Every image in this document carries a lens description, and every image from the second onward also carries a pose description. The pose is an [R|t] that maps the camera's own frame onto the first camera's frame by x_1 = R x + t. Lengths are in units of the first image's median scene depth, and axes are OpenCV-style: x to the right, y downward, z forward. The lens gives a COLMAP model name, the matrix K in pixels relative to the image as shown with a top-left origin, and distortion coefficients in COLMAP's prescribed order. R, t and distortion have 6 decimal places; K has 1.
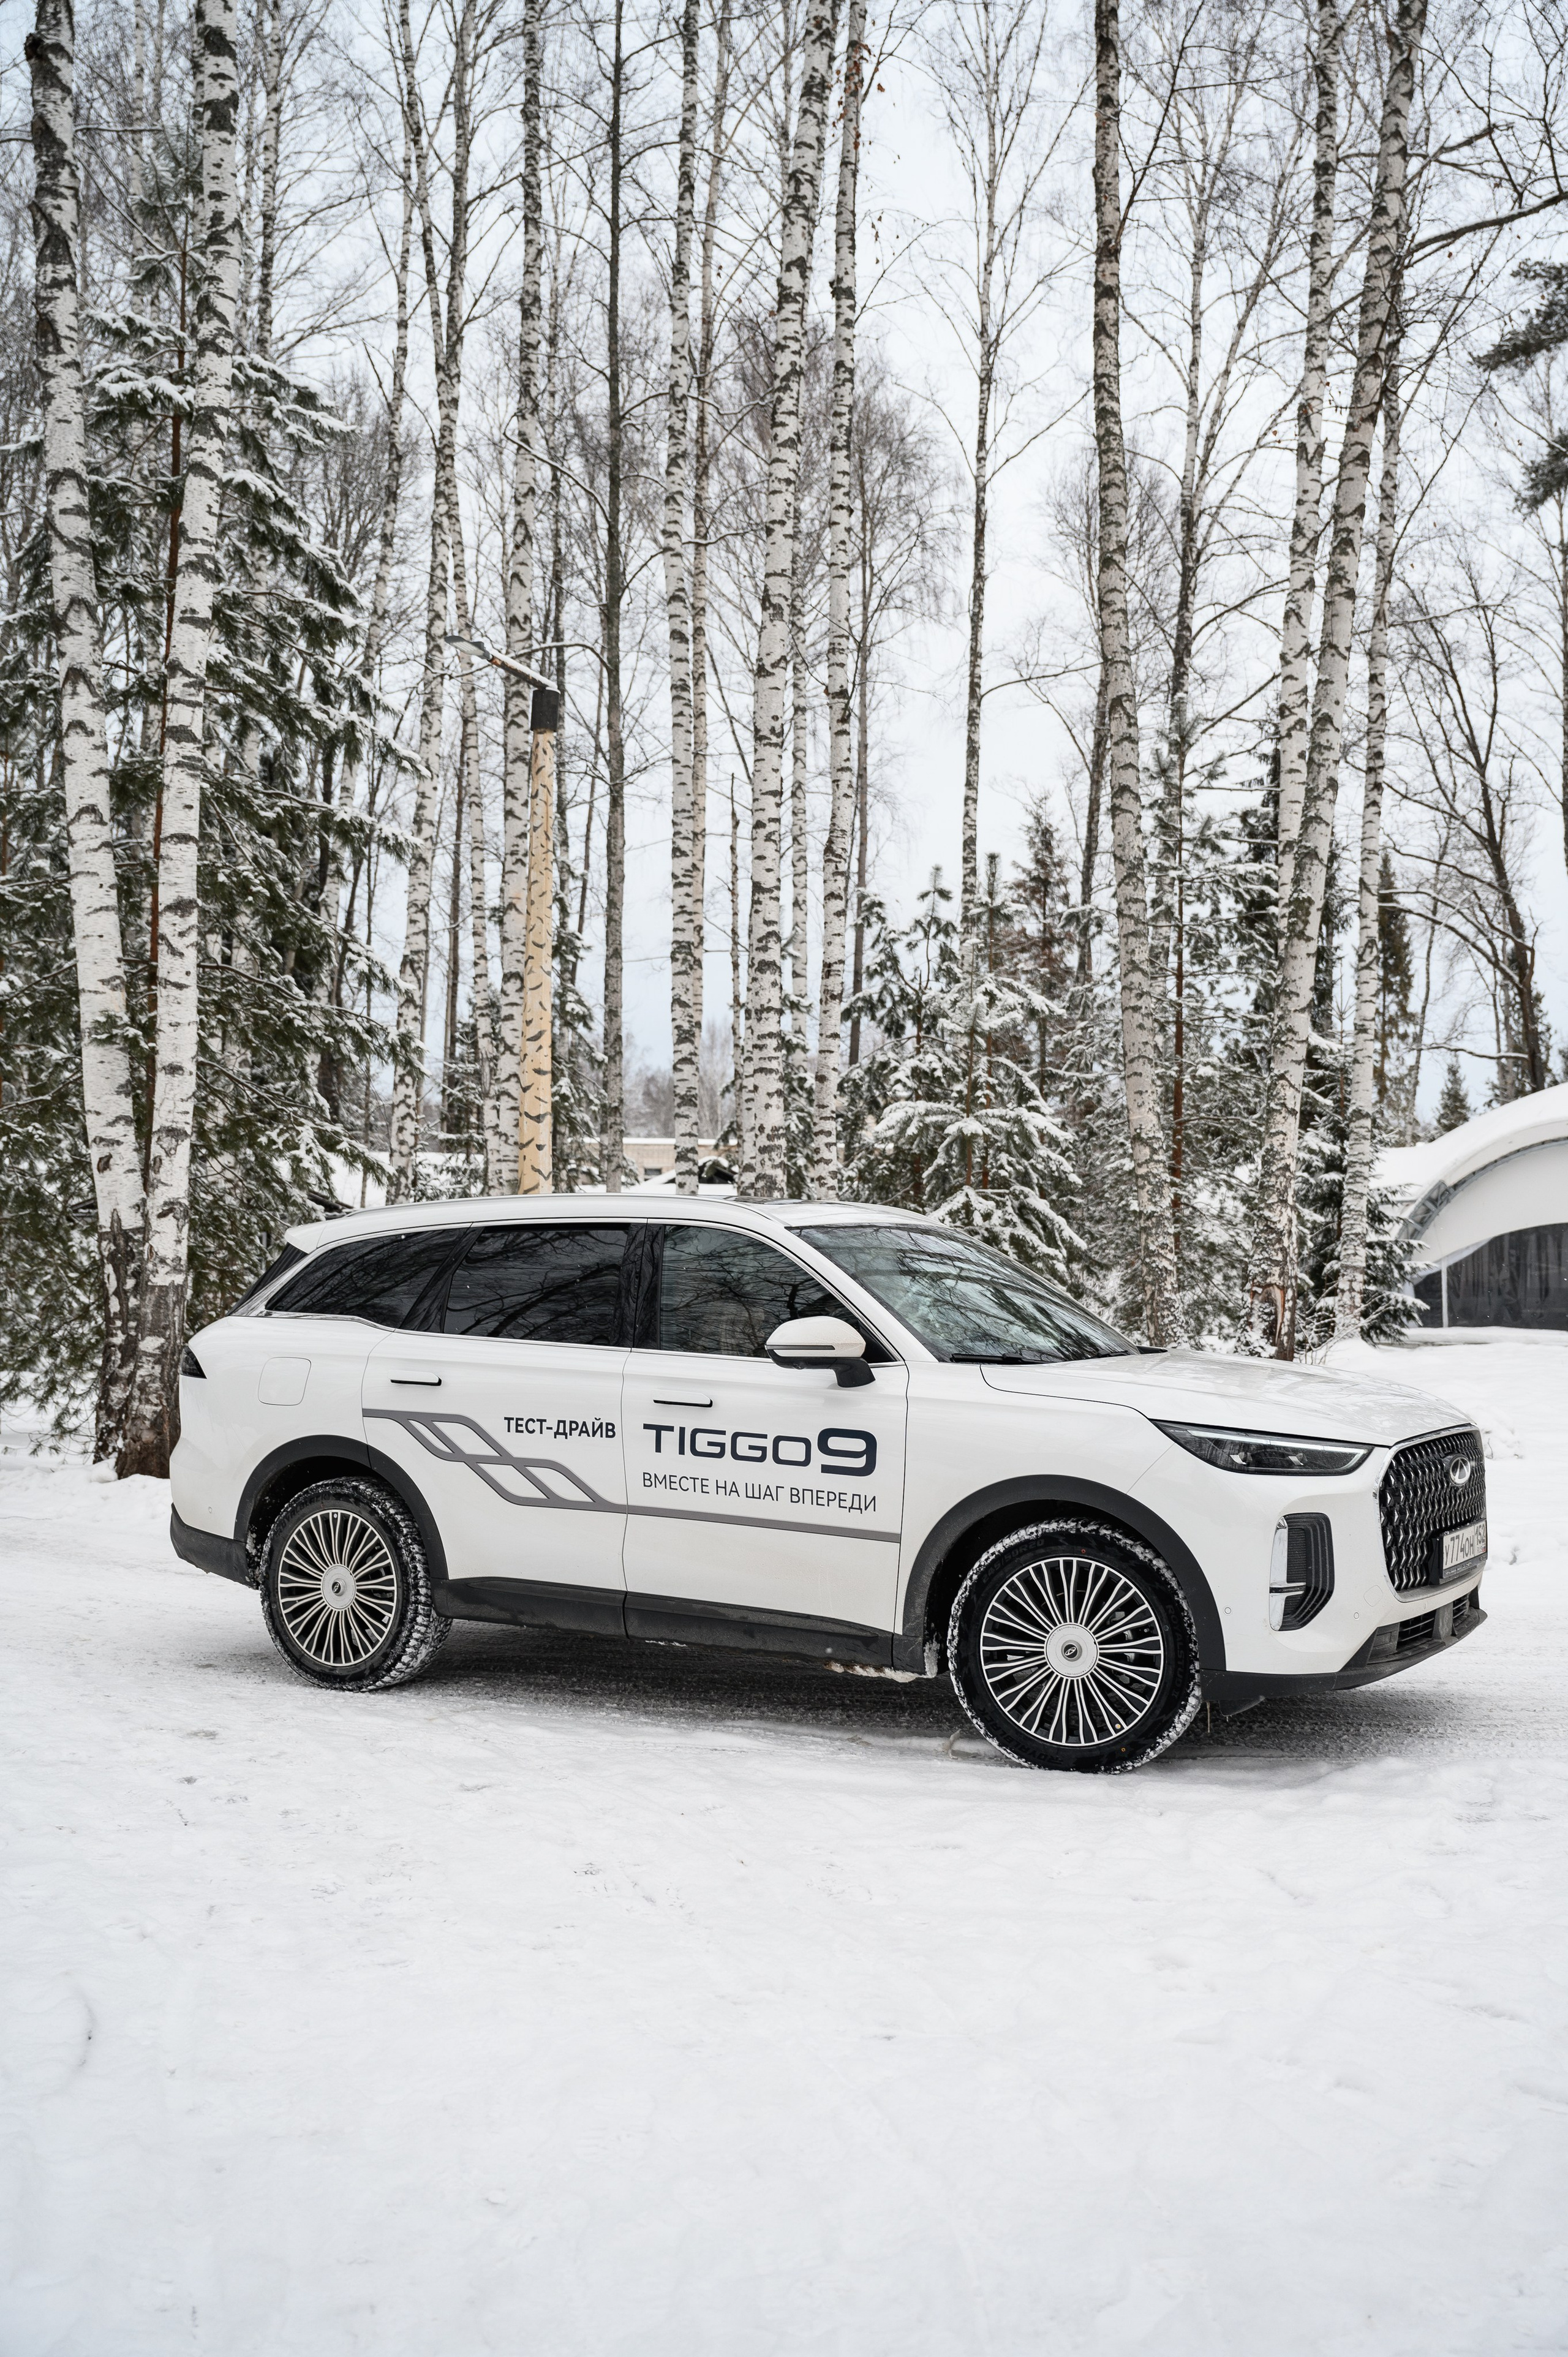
lens RADIAL K [[2395.8, 0, 784.0], [0, 2395.8, 1178.5], [0, 0, 1]] dist [-0.001819, 0.006160]
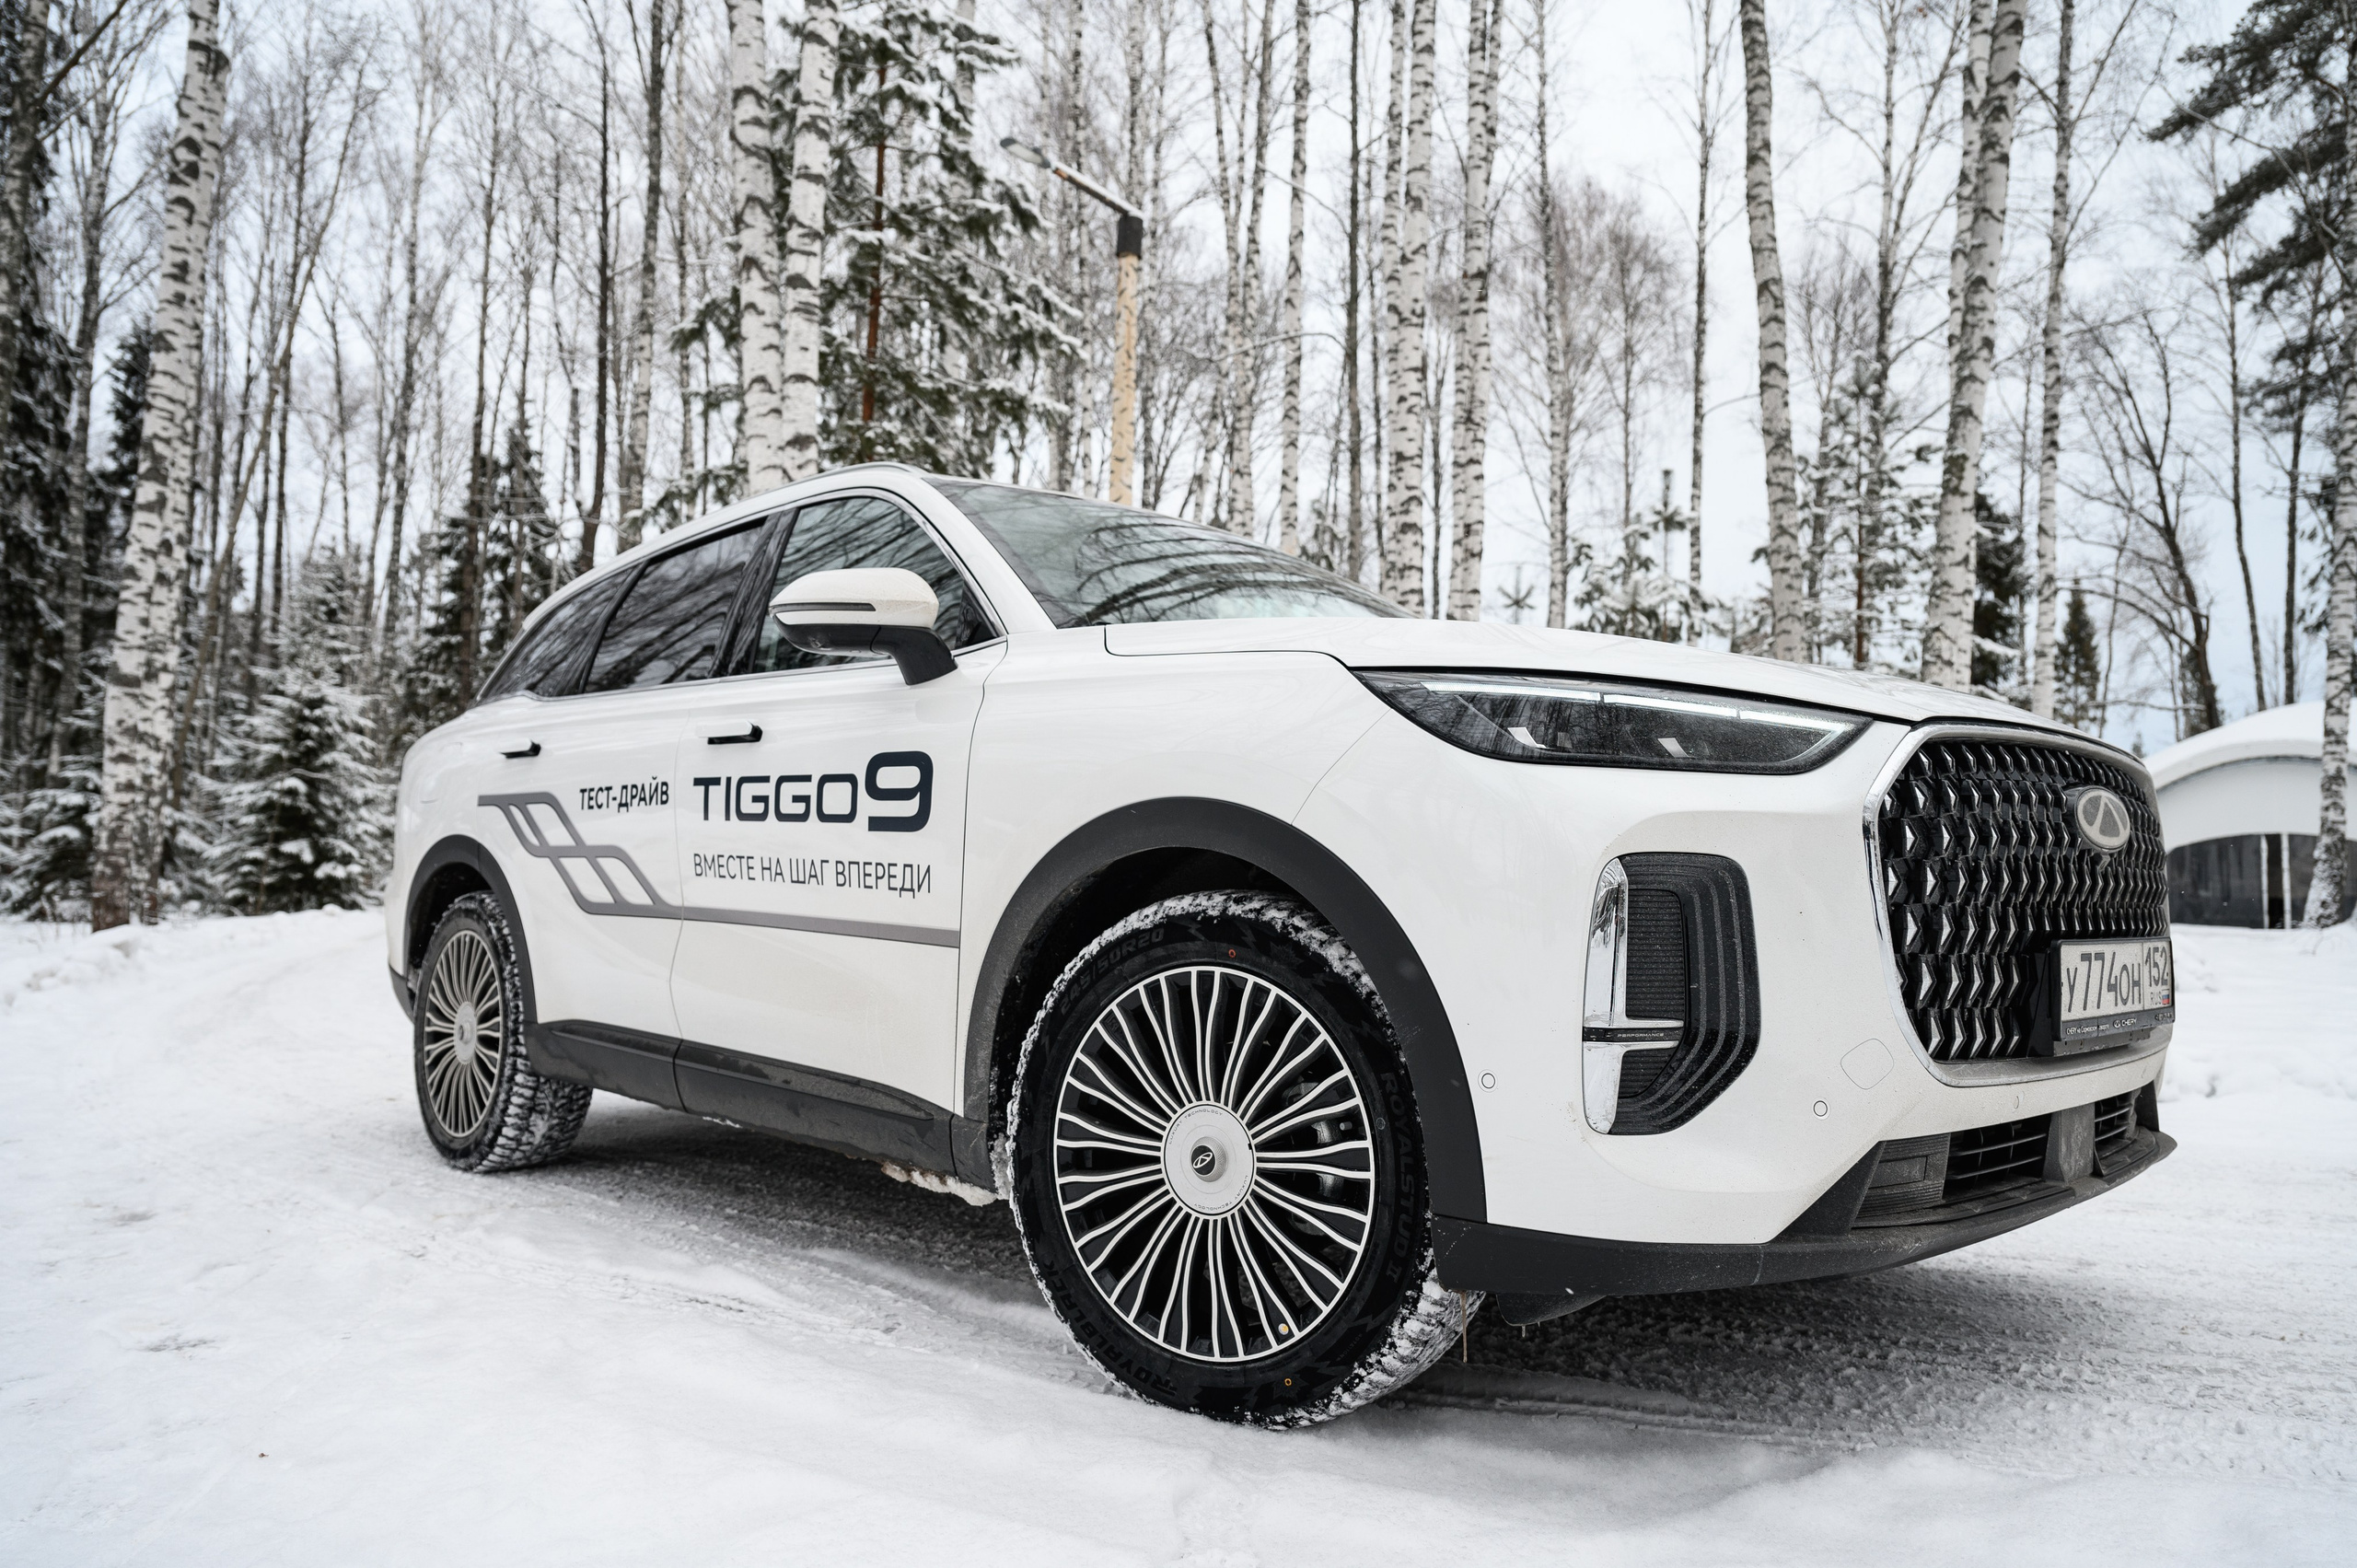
lens RADIAL K [[1591.7, 0, 1183.9], [0, 1591.7, 796.7], [0, 0, 1]] dist [0.004944, 0.001184]
pose [[0.964550, -0.007842, -0.263782, 0.105096], [-0.000618, 0.999489, -0.031973, 0.069988], [0.263898, 0.031003, 0.964052, 0.358578]]
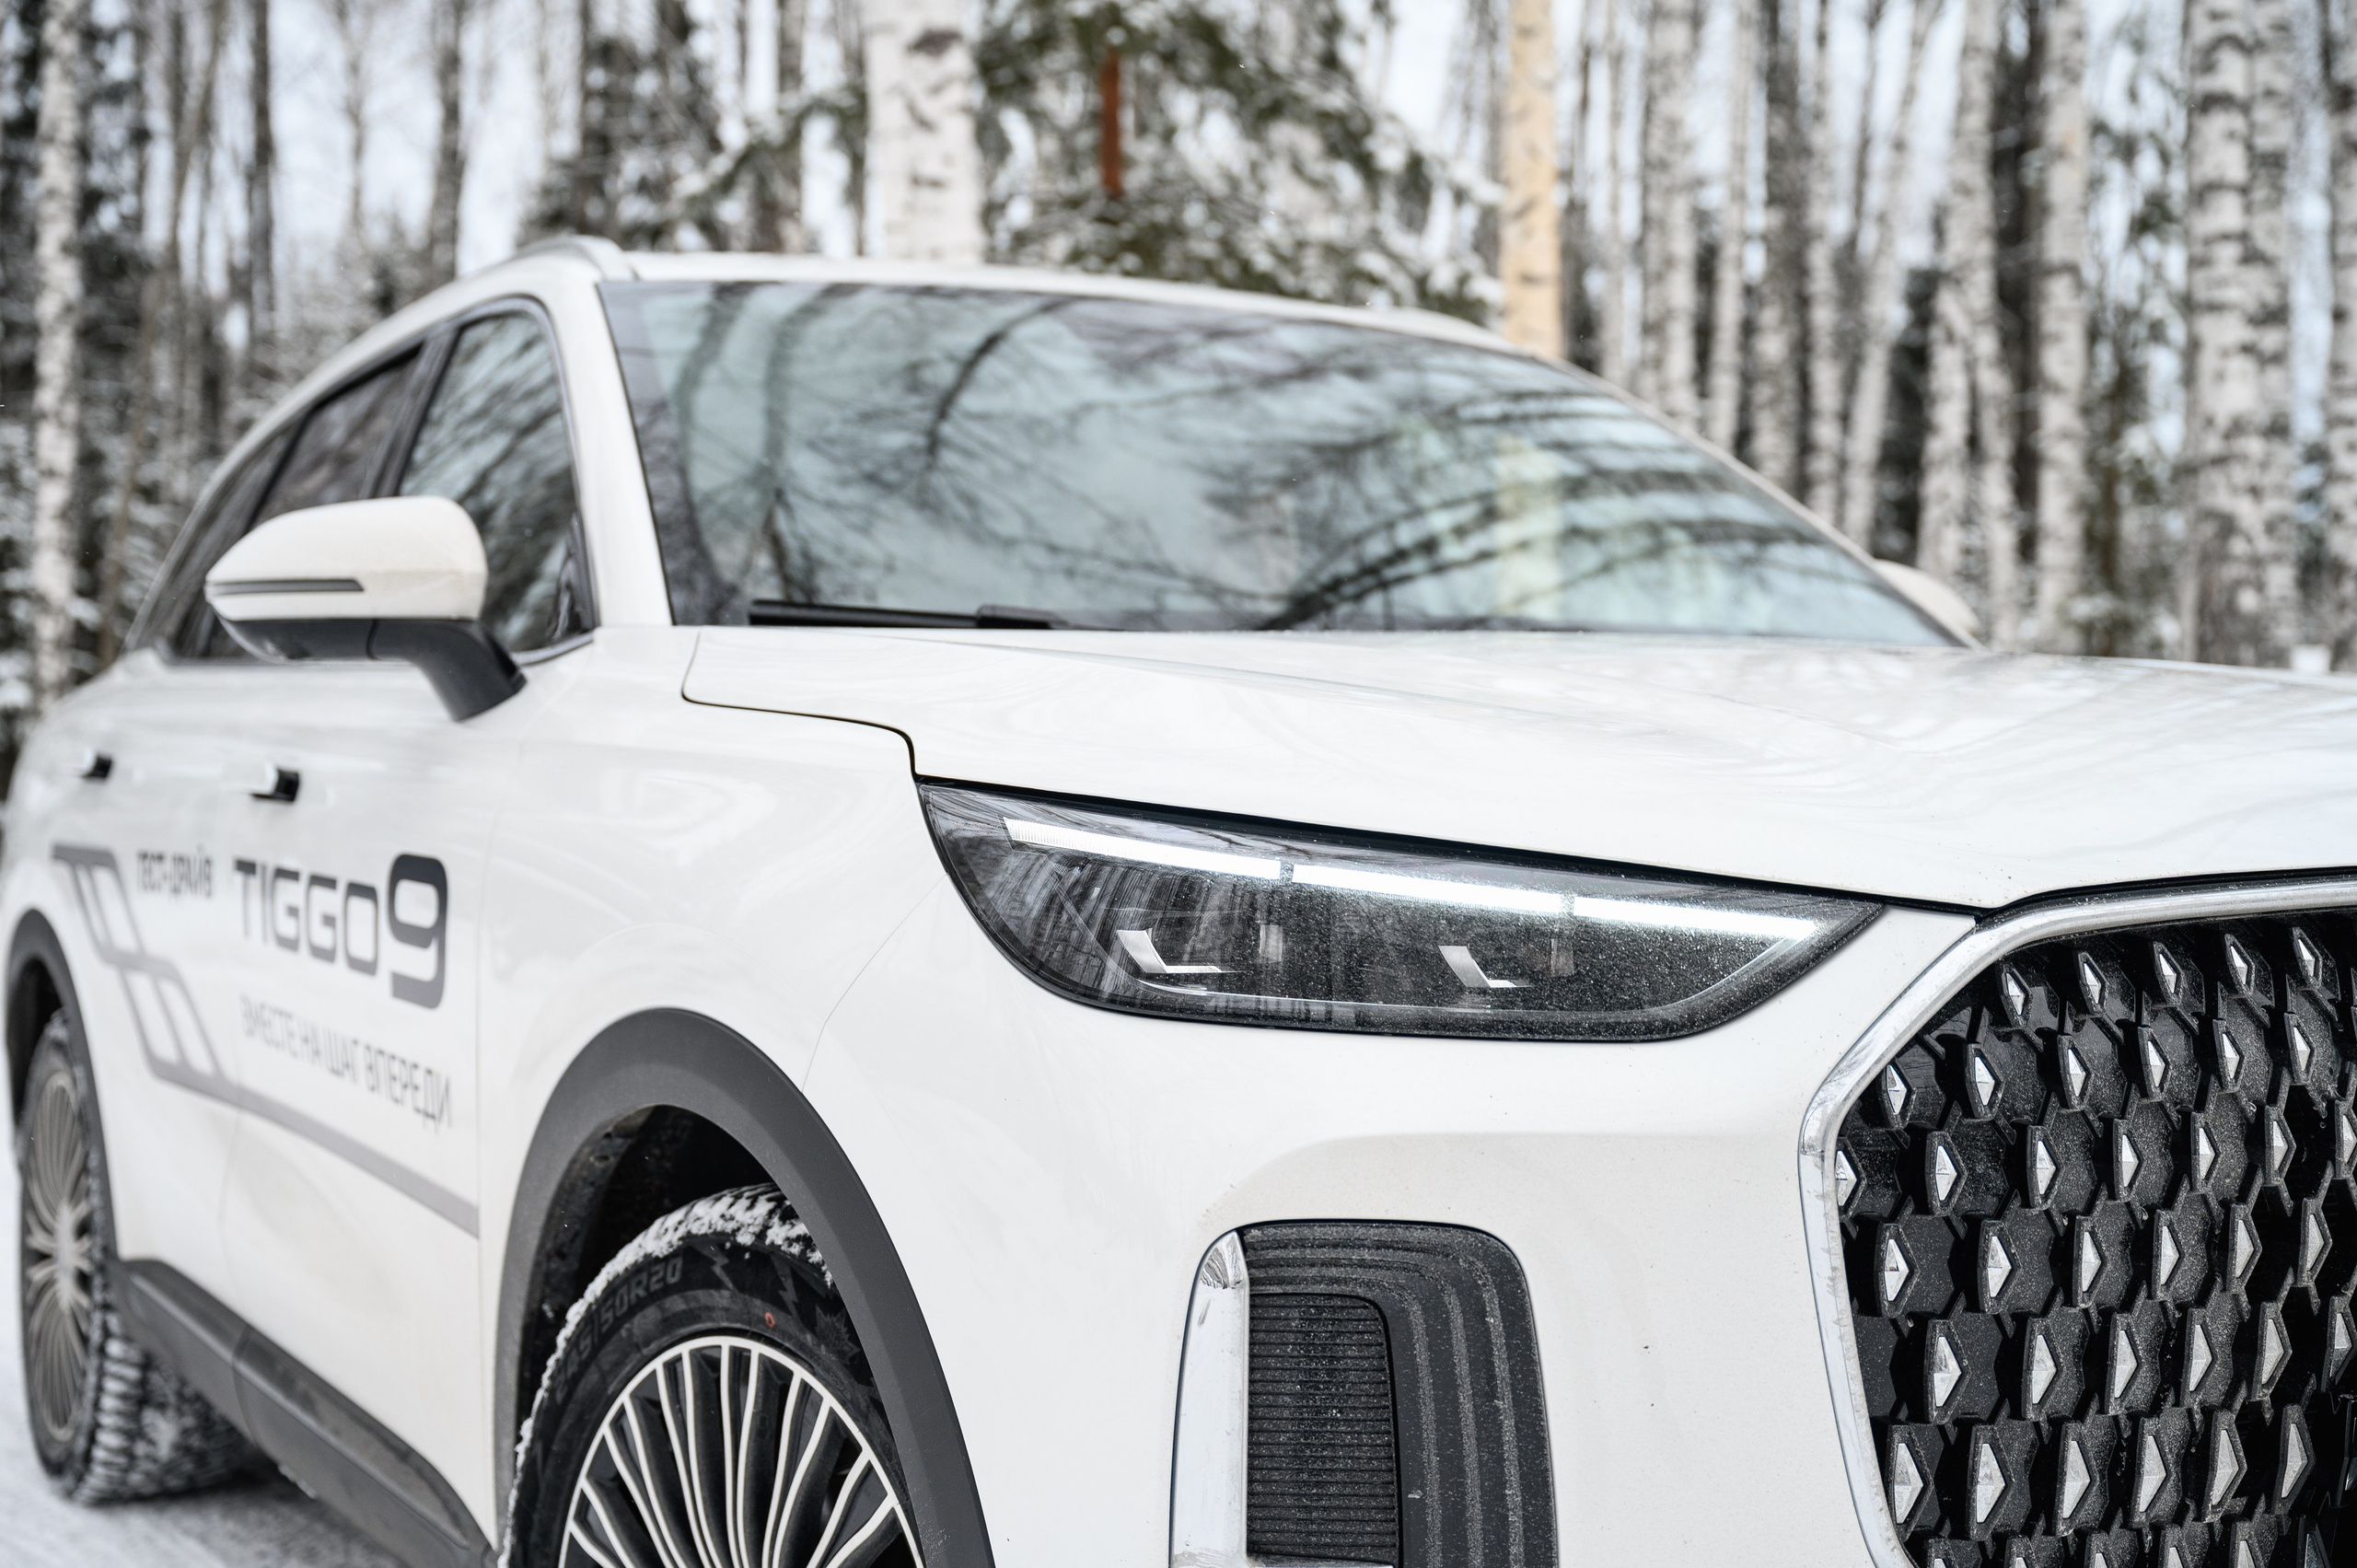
lens RADIAL K [[3105.8, 0, 1177.4], [0, 3105.8, 797.0], [0, 0, 1]] dist [-0.004549, 0.015896]
pose [[0.864815, -0.006712, -0.502046, 0.168518], [0.021808, 0.999469, 0.024204, 0.049384], [0.501617, -0.031881, 0.864502, 0.389087]]
